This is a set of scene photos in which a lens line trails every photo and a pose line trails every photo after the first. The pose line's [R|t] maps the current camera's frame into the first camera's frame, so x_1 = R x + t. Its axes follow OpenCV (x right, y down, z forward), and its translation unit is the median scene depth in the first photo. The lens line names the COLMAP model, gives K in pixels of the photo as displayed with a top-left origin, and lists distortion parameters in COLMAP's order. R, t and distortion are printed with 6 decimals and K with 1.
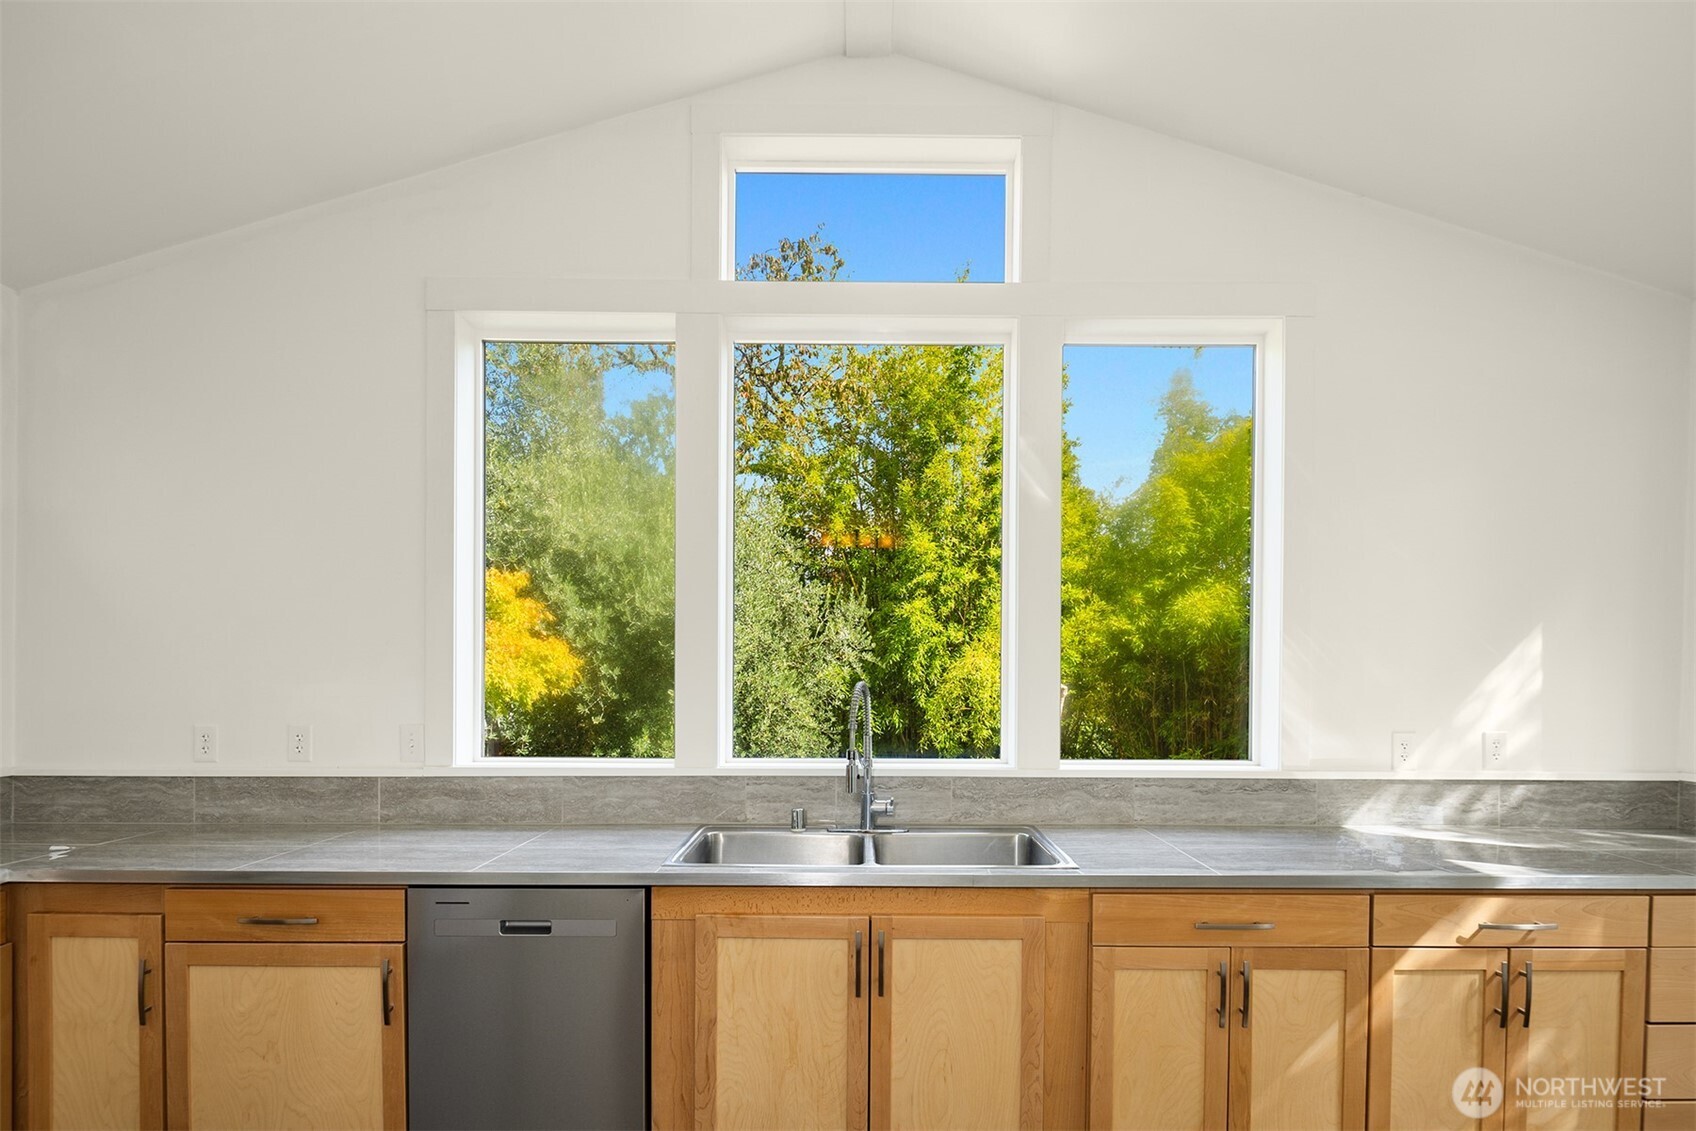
lens RADIAL K [[836.4, 0, 862.8], [0, 836.4, 687.1], [0, 0, 1]] dist [0.003700, -0.002840]
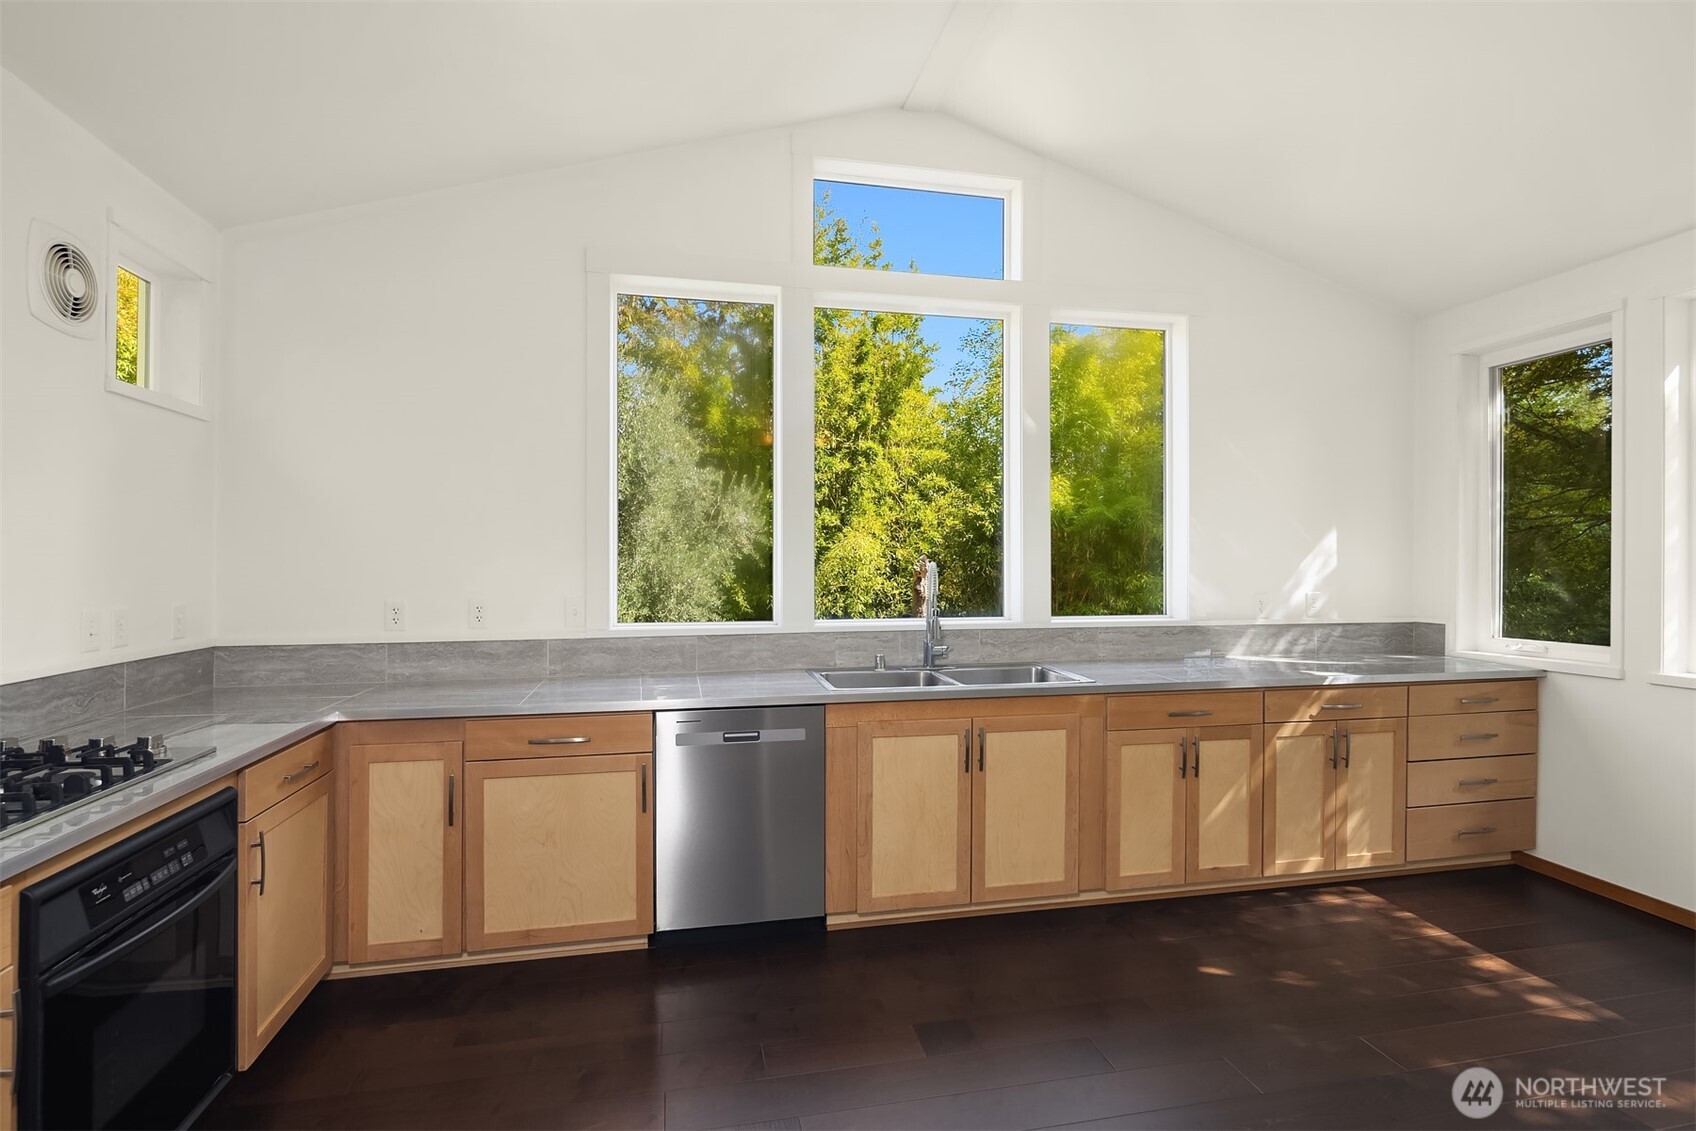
lens RADIAL K [[834.1, 0, 854.8], [0, 834.1, 556.5], [0, 0, 1]] dist [0.003461, -0.000949]
pose [[0.977067, -0.003346, 0.212907, -0.394546], [0.006042, 0.999910, -0.012013, 0.000768], [-0.212848, 0.013024, 0.976999, -0.320316]]
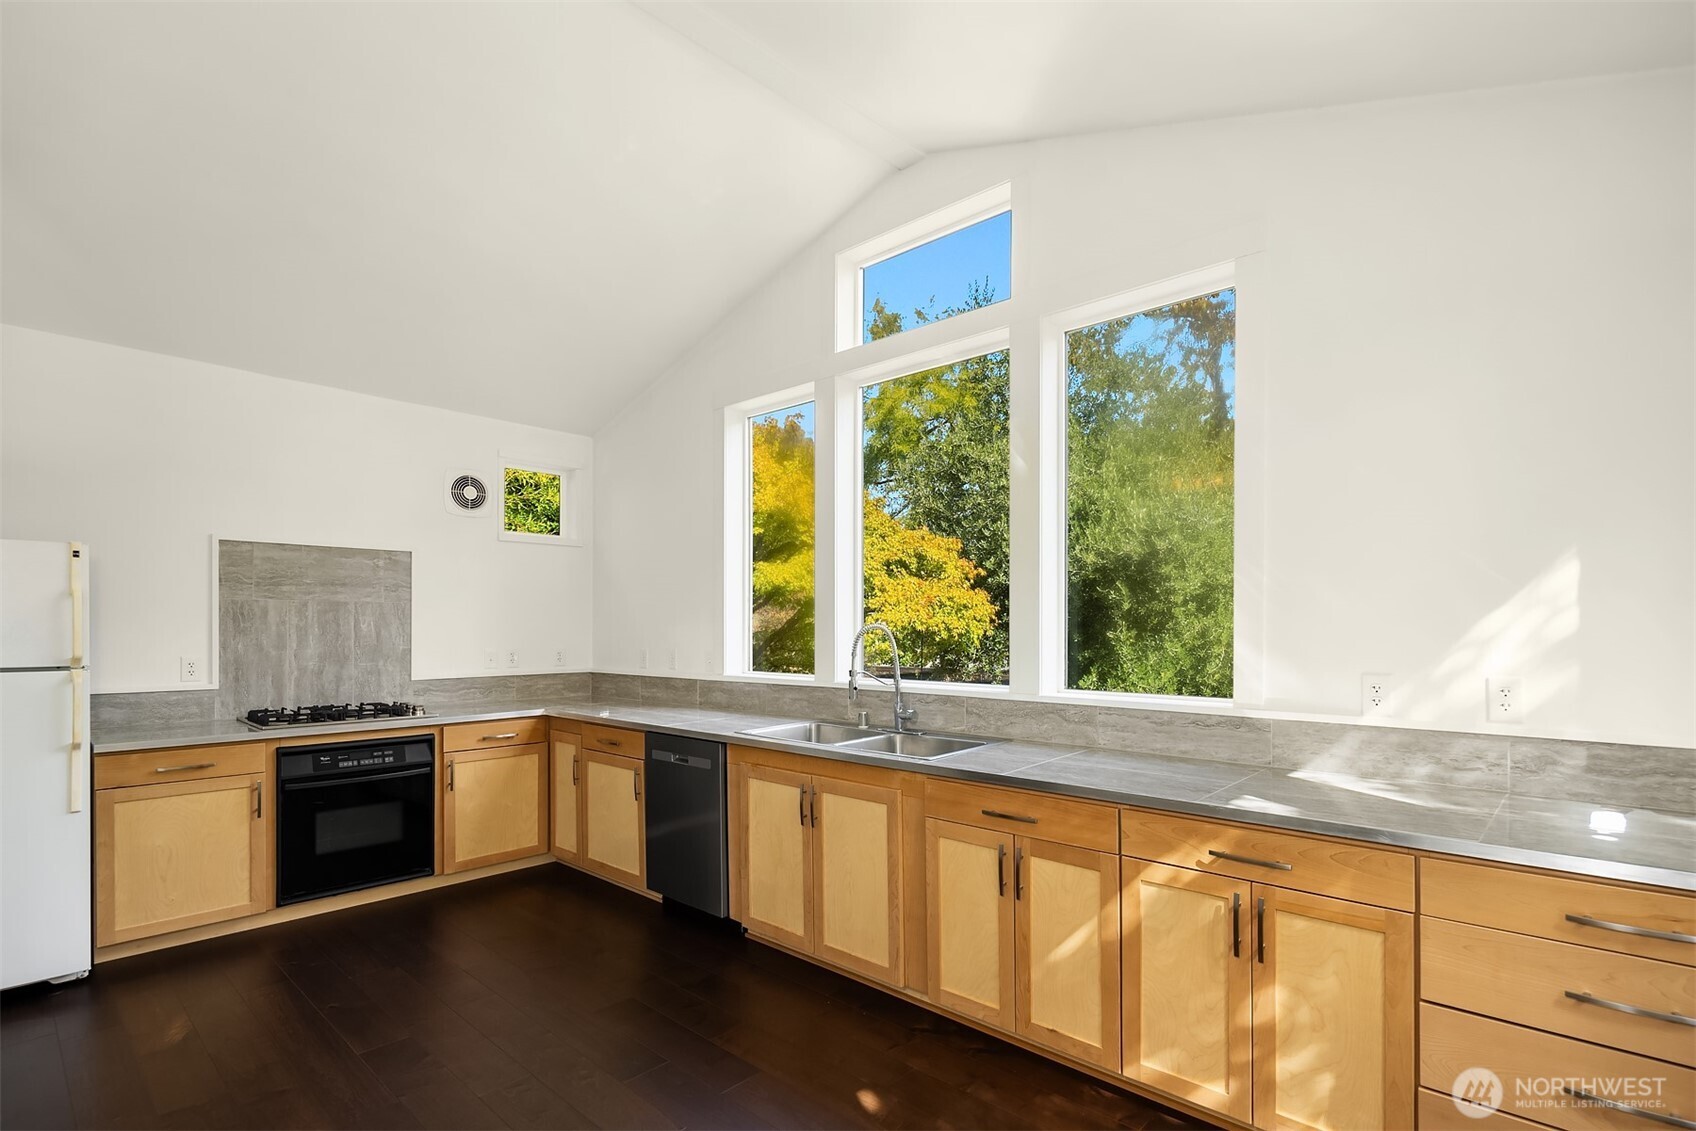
lens RADIAL K [[834.1, 0, 843.3], [0, 834.1, 625.9], [0, 0, 1]] dist [0.003461, -0.000949]
pose [[0.721710, -0.004998, -0.692178, 0.858806], [0.001713, 0.999984, -0.005435, 0.004987], [0.692194, 0.002737, 0.721707, -0.055649]]
